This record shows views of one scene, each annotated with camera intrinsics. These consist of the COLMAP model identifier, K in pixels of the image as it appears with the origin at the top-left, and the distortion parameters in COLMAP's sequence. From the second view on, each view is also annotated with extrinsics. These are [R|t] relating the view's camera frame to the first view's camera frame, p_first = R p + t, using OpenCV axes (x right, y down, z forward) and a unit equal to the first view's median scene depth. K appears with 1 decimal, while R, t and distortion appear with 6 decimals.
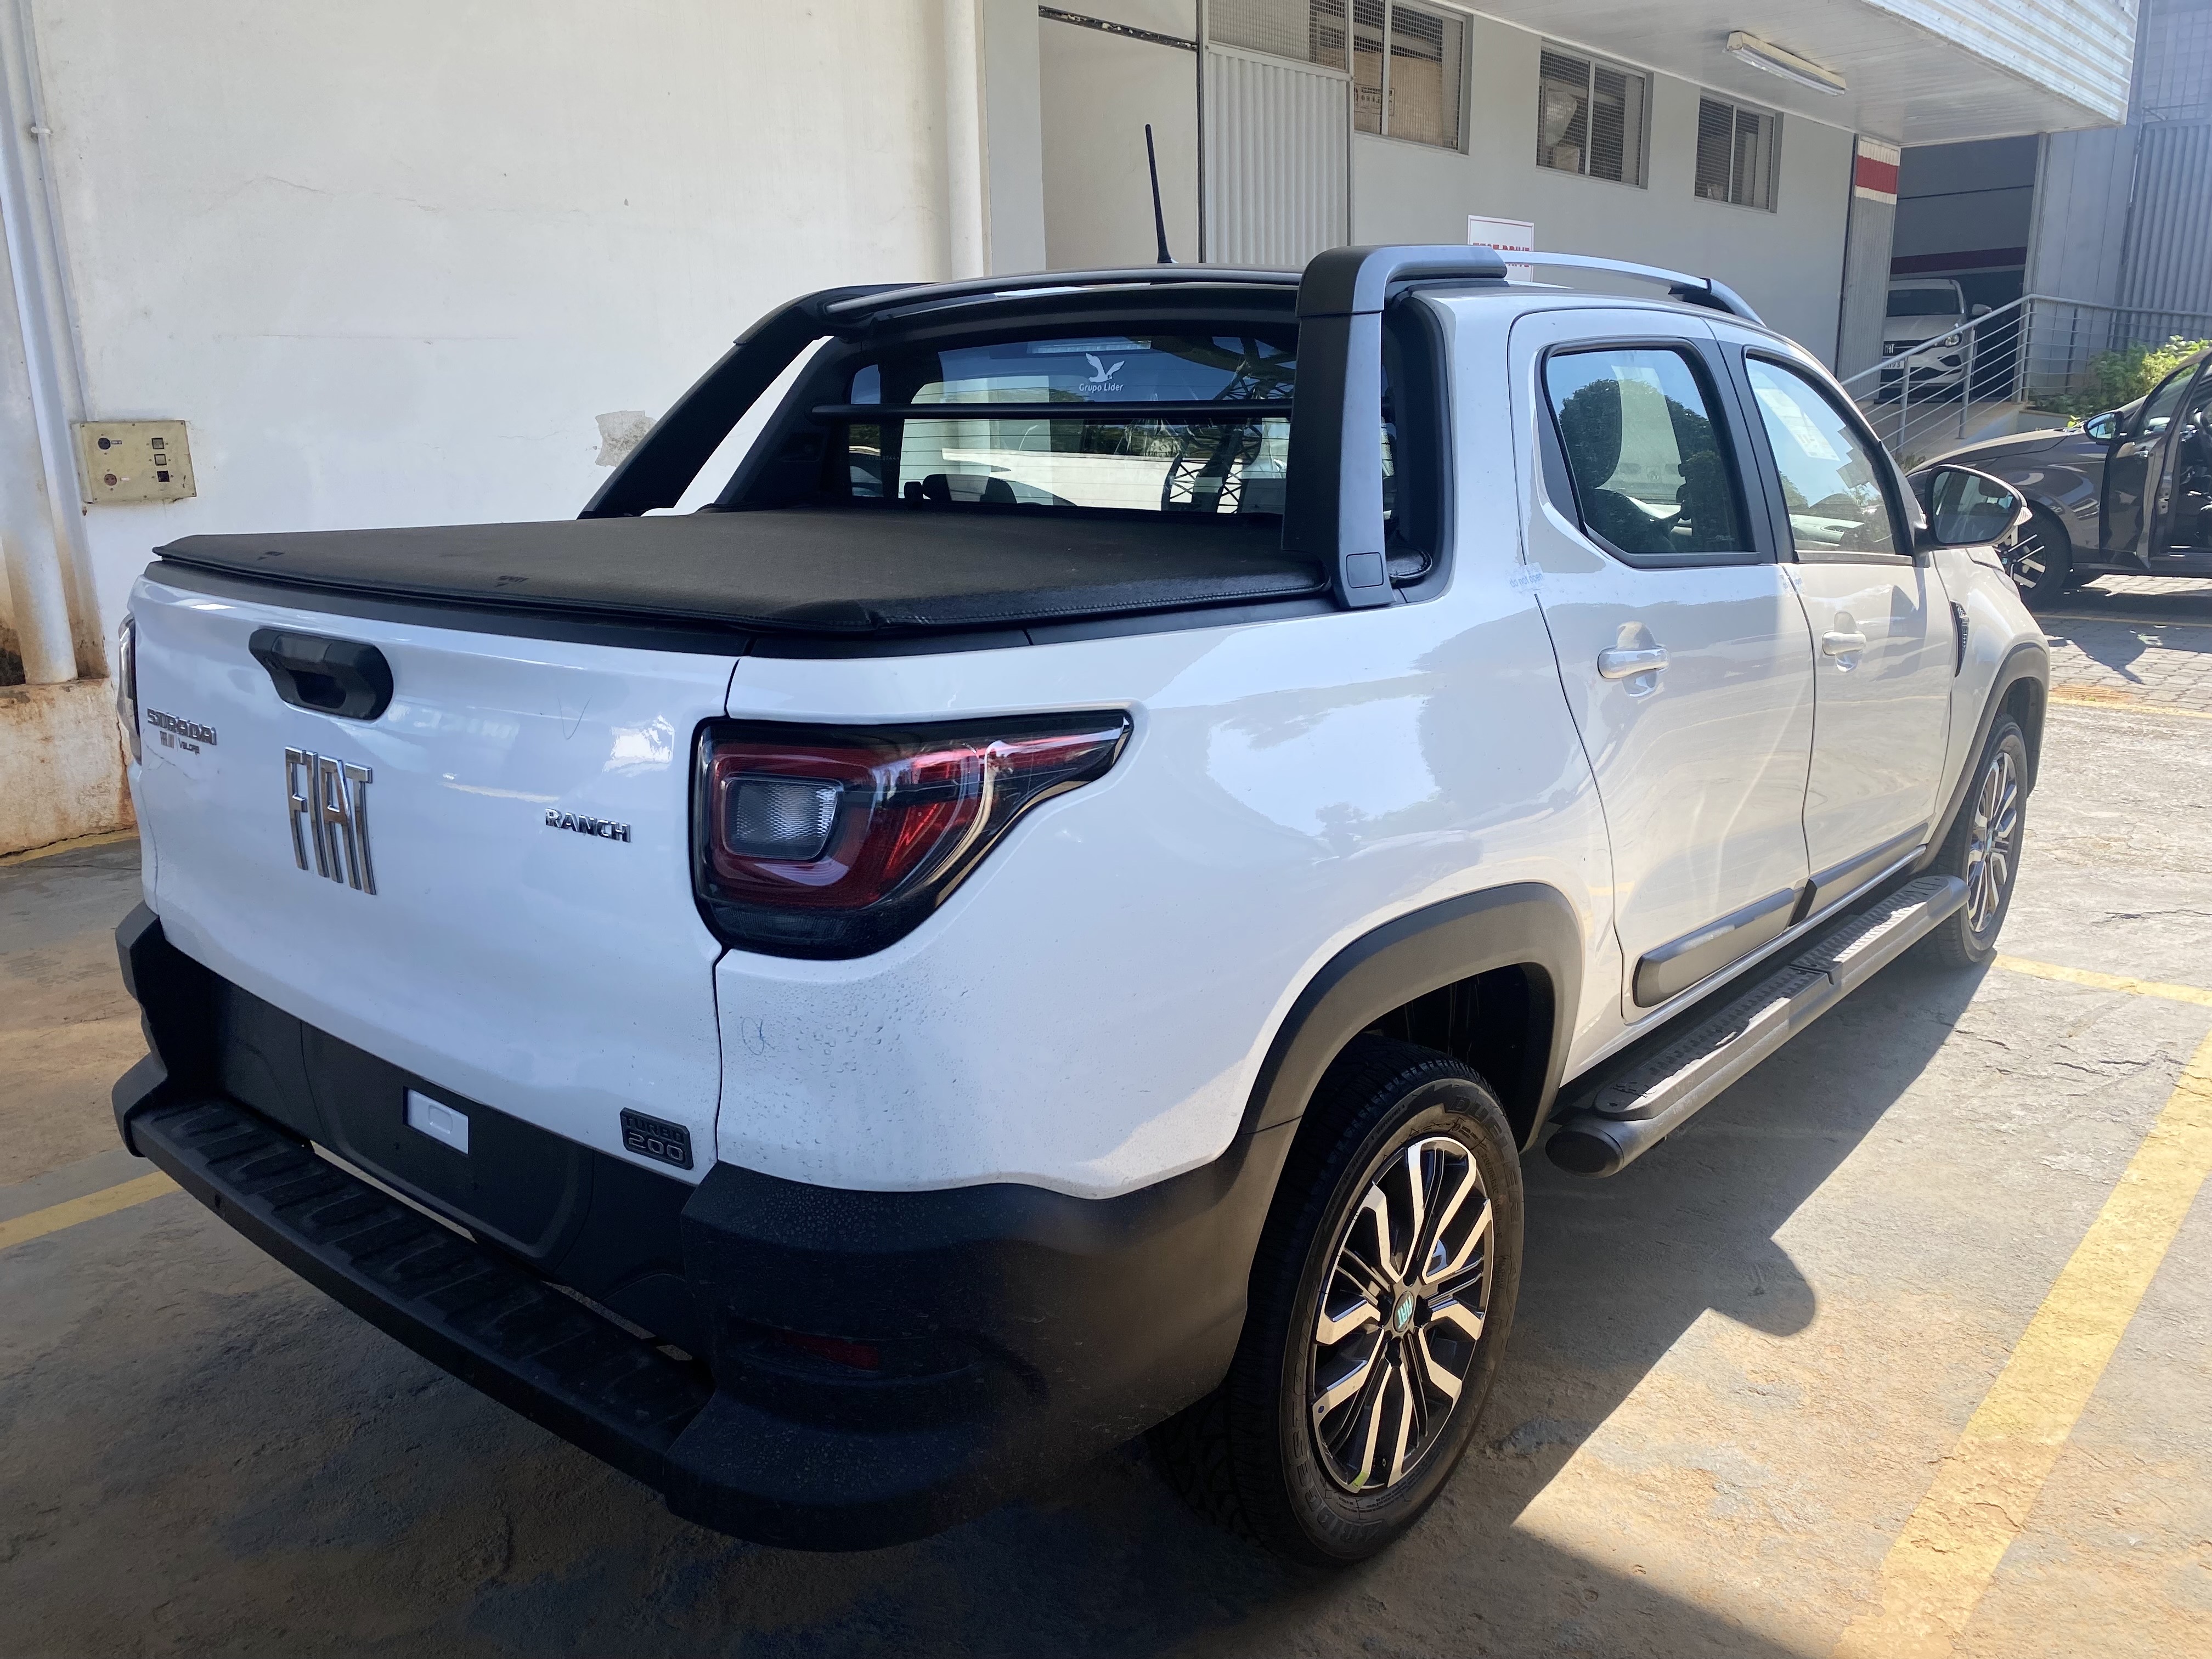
lens RADIAL K [[1673.6, 0, 1106.0], [0, 1673.6, 829.5], [0, 0, 1]] dist [0.048621, -0.067975]
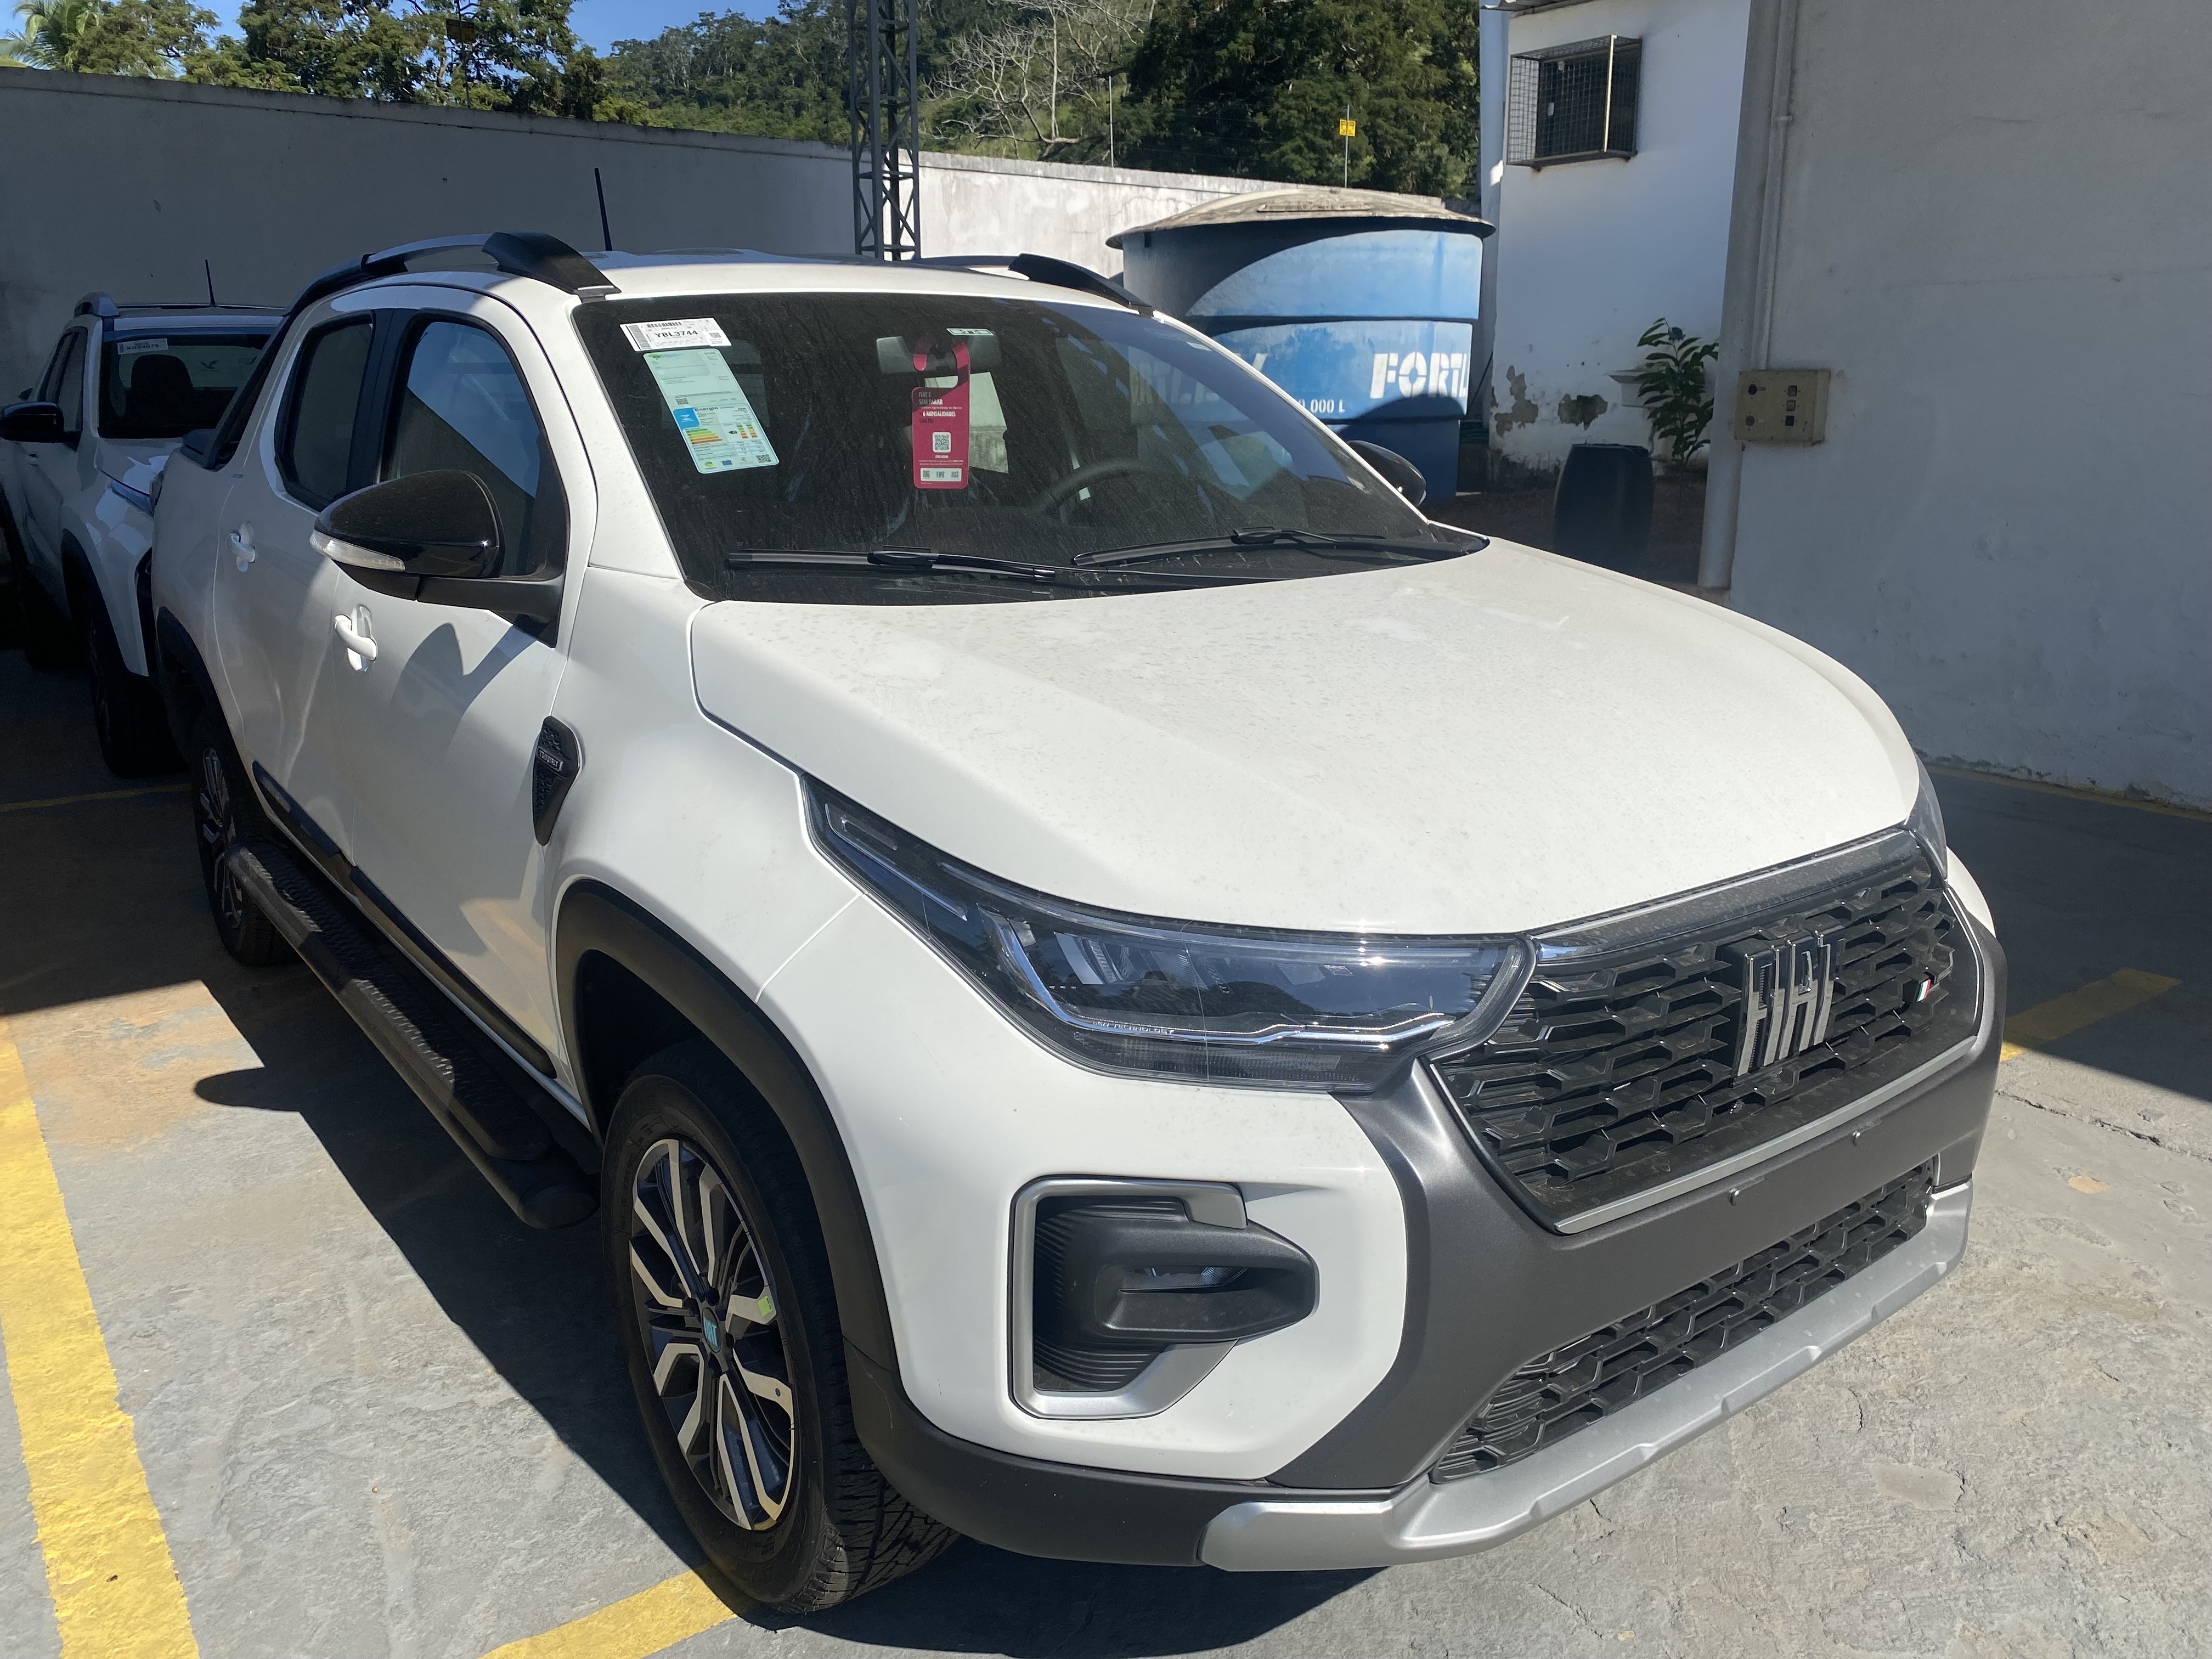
lens RADIAL K [[1673.6, 0, 1106.0], [0, 1673.6, 829.5], [0, 0, 1]] dist [0.048621, -0.067975]
pose [[-0.223456, 0.268166, -0.937099, 1.026609], [-0.231279, 0.919365, 0.318241, -0.335884], [0.946878, 0.287844, -0.143416, 1.292451]]
